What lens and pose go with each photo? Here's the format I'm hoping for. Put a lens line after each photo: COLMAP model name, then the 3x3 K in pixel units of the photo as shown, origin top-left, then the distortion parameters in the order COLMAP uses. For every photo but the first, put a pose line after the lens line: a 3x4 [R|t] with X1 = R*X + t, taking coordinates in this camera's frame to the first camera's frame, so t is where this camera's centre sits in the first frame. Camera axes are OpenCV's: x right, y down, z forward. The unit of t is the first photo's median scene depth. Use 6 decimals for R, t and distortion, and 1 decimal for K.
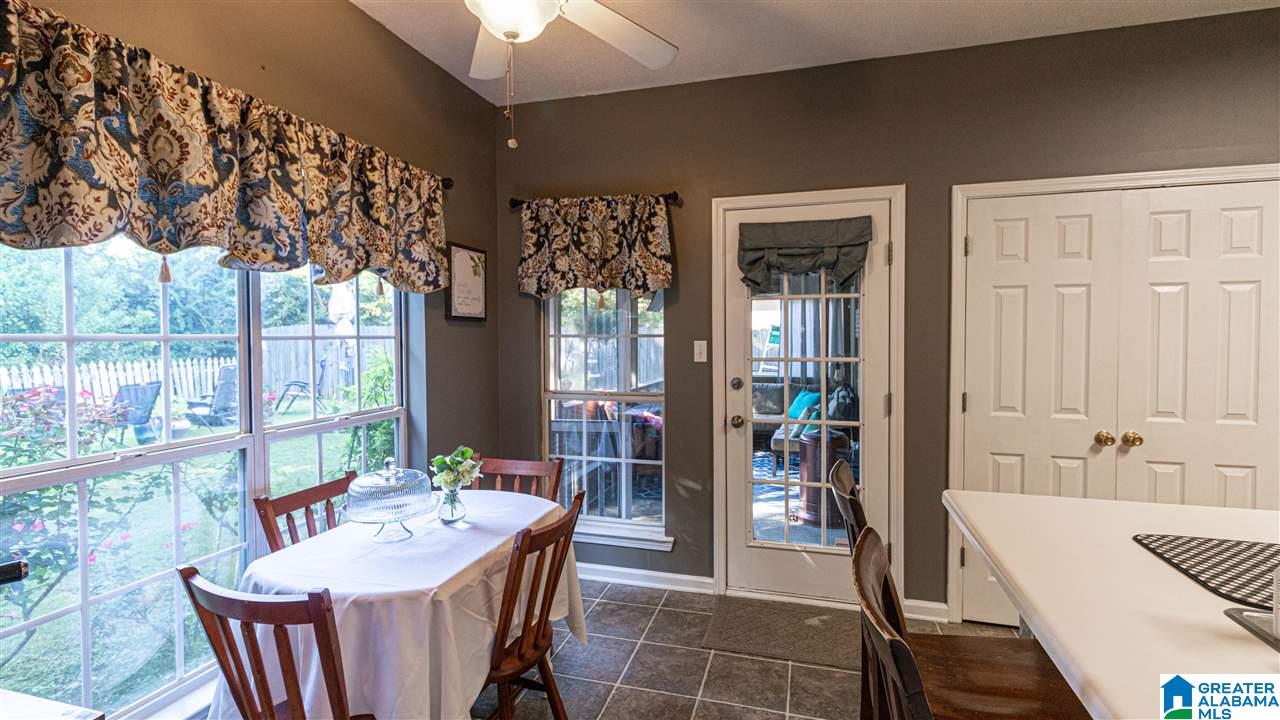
lens RADIAL K [[586.5, 0, 639.1], [0, 586.5, 352.6], [0, 0, 1]] dist [0.002161, 0.000132]
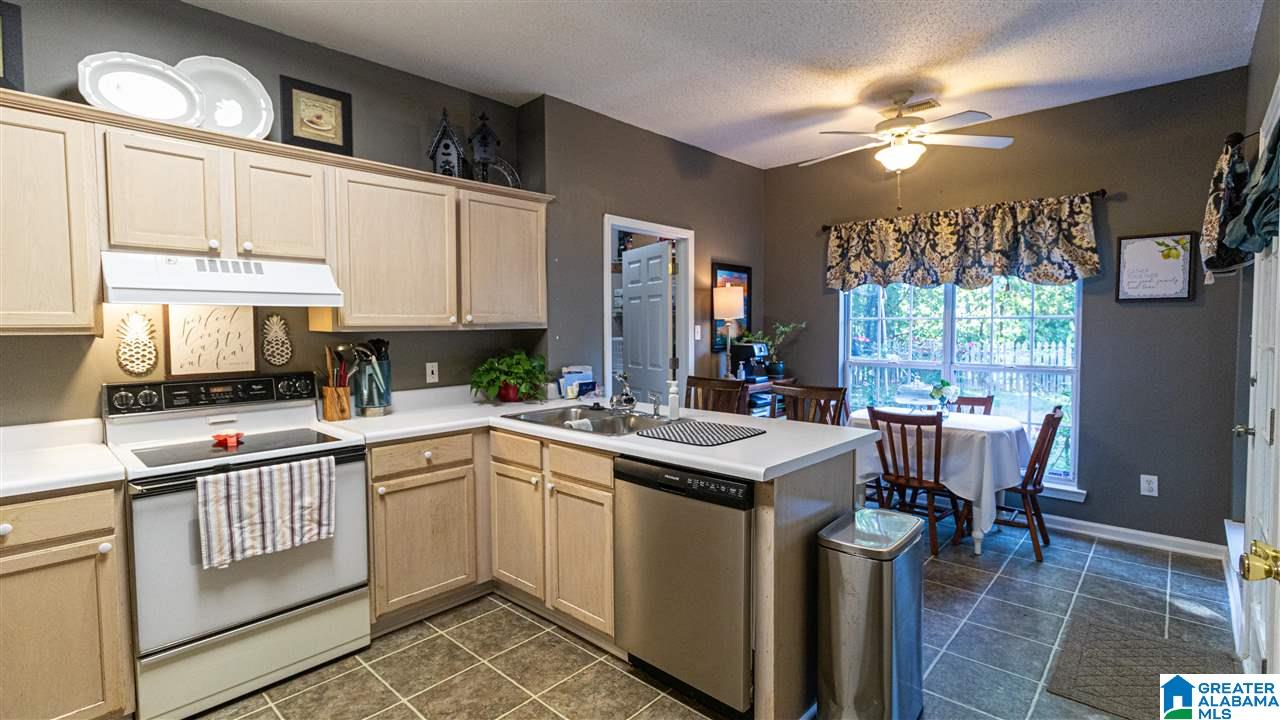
lens RADIAL K [[586.5, 0, 639.1], [0, 586.5, 352.6], [0, 0, 1]] dist [0.002161, 0.000132]
pose [[-0.447403, 0.053504, -0.892730, 1.329227], [-0.015655, 0.997587, 0.067634, -0.020981], [0.894195, 0.044235, -0.445486, 0.736146]]
